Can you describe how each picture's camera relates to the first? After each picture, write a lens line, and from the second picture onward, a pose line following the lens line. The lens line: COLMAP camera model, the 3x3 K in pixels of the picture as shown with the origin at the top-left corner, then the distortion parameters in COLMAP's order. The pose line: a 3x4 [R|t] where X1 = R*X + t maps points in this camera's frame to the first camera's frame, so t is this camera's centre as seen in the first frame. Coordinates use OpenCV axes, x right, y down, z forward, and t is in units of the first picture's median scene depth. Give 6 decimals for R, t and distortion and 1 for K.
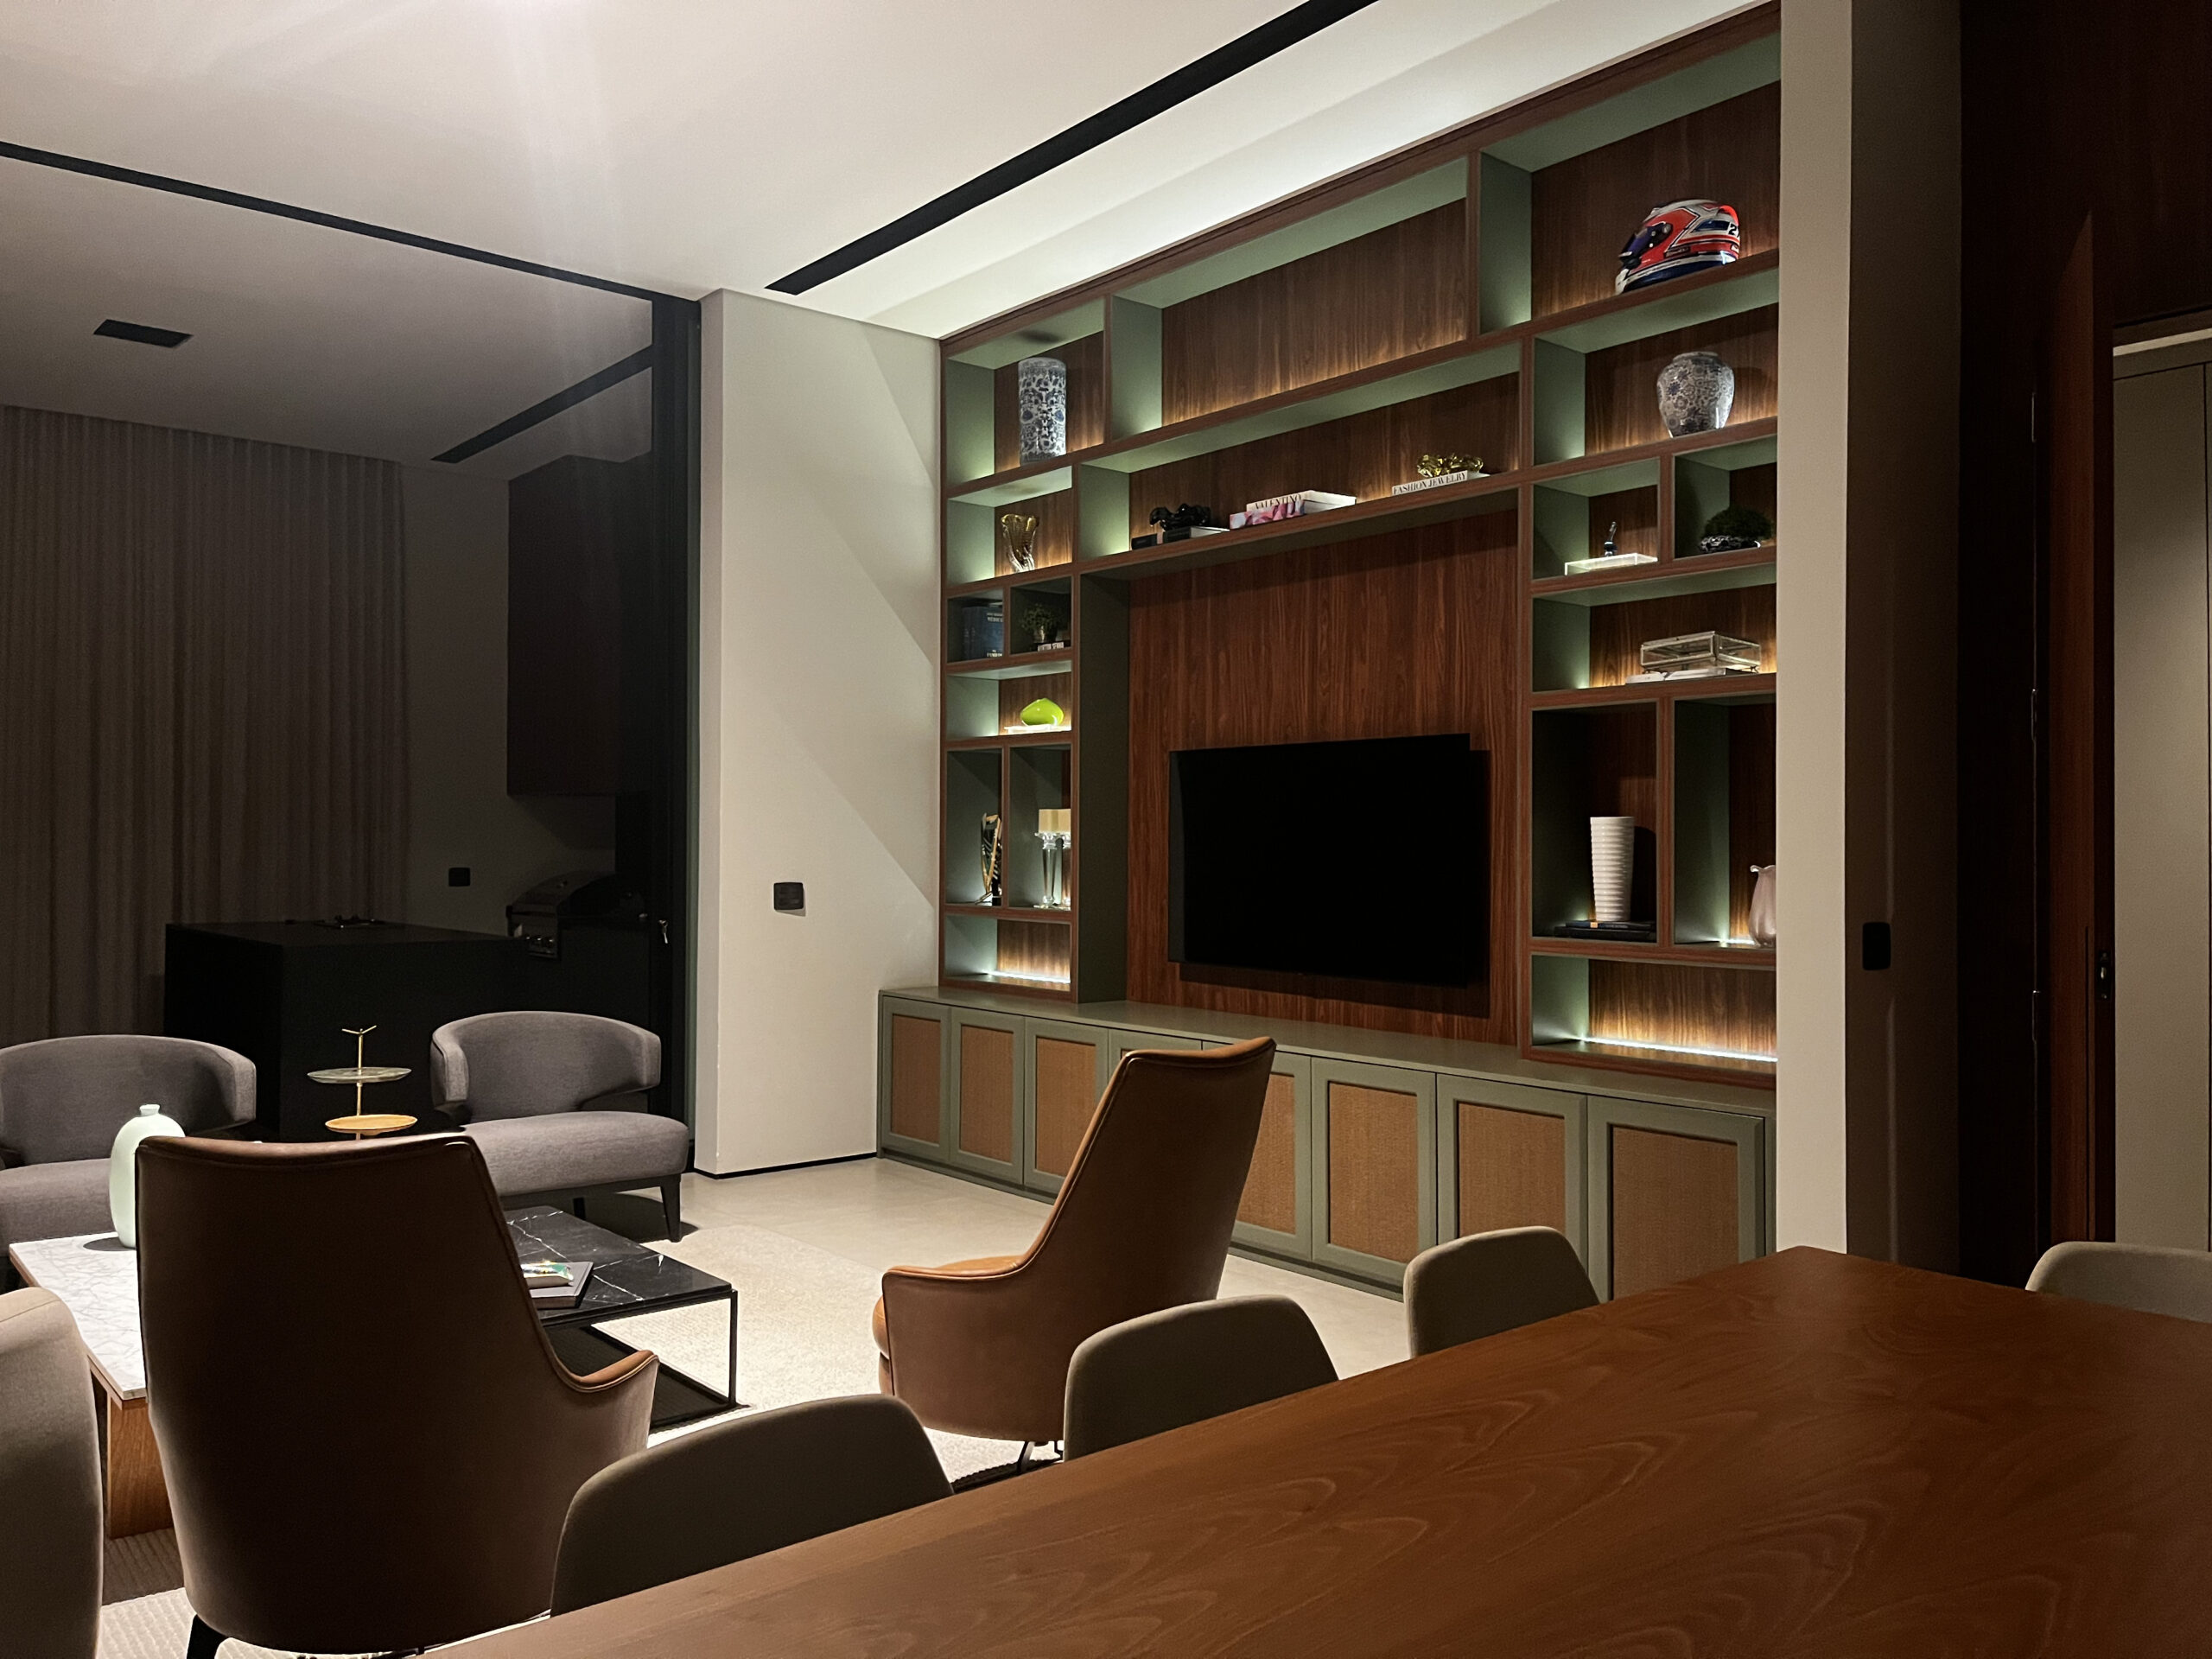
lens RADIAL K [[1698.5, 0, 1085.9], [0, 1698.5, 863.5], [0, 0, 1]] dist [0.080431, -0.128525]
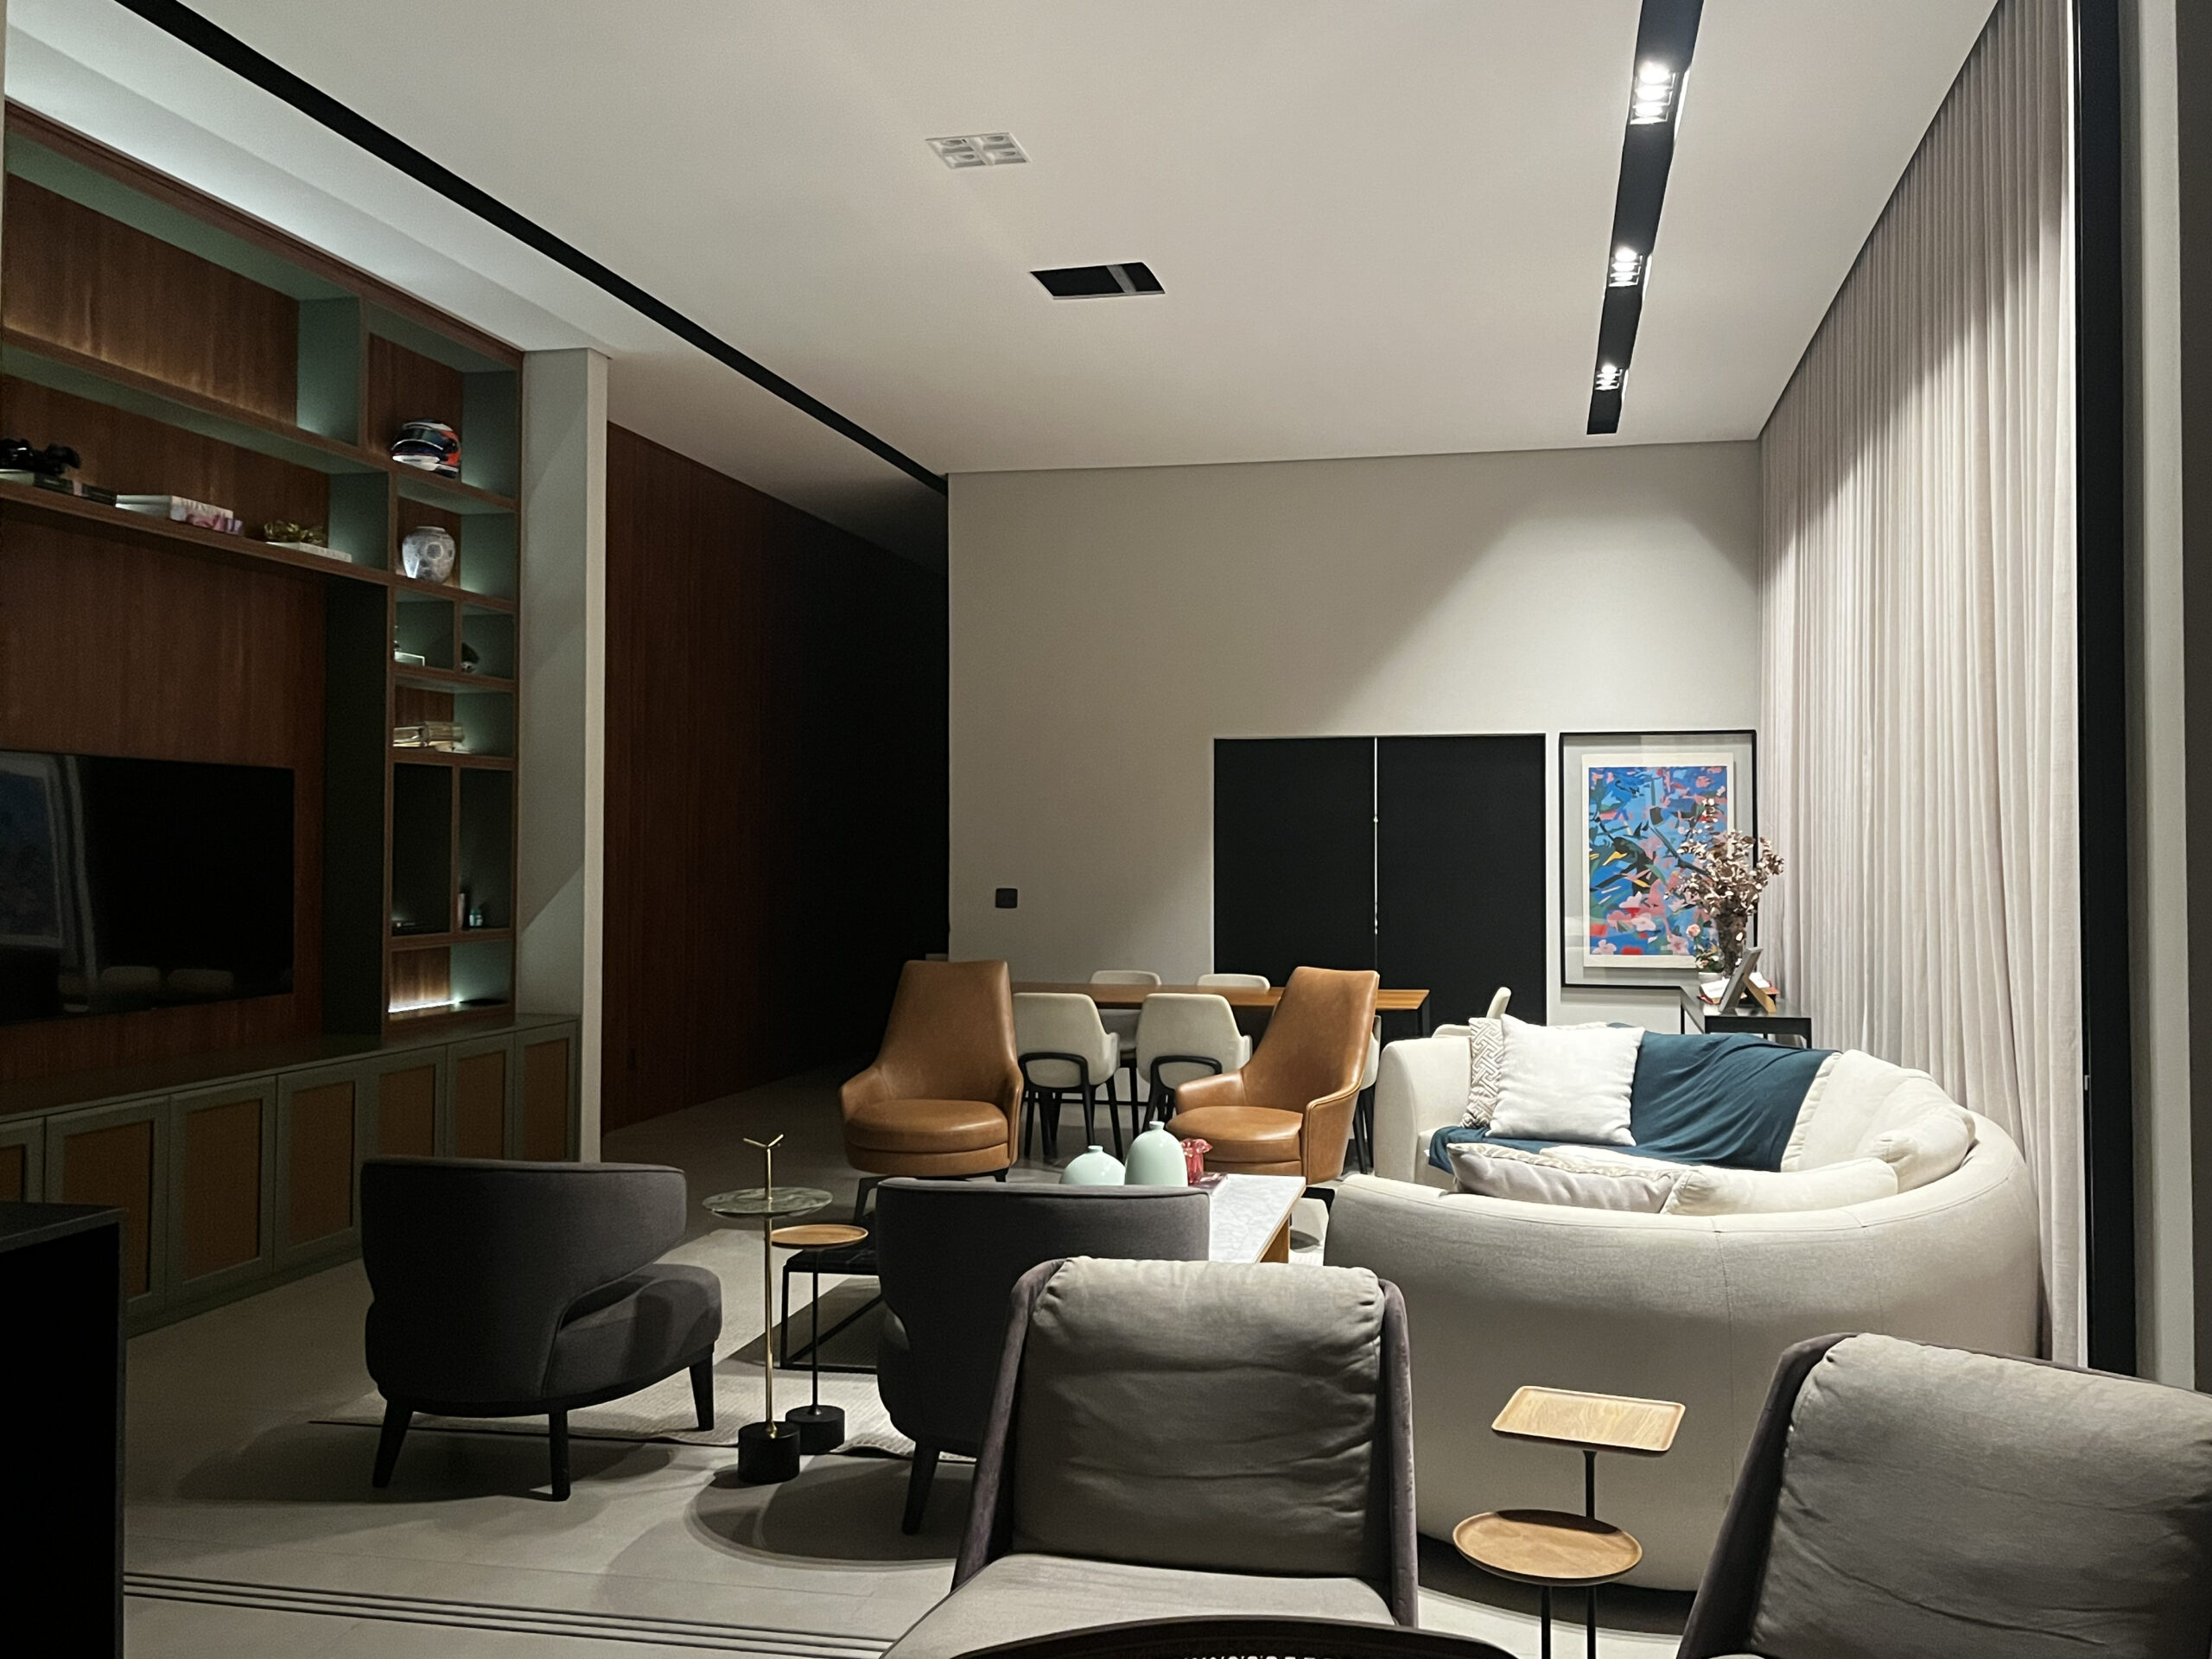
lens RADIAL K [[1933.7, 0, 1106.0], [0, 1933.7, 829.5], [0, 0, 1]] dist [-0.009482, -0.007044]
pose [[-0.636138, 0.007764, 0.771536, -1.063238], [0.007549, 0.999964, -0.003839, -0.025140], [-0.771538, 0.003382, -0.636174, 1.328090]]
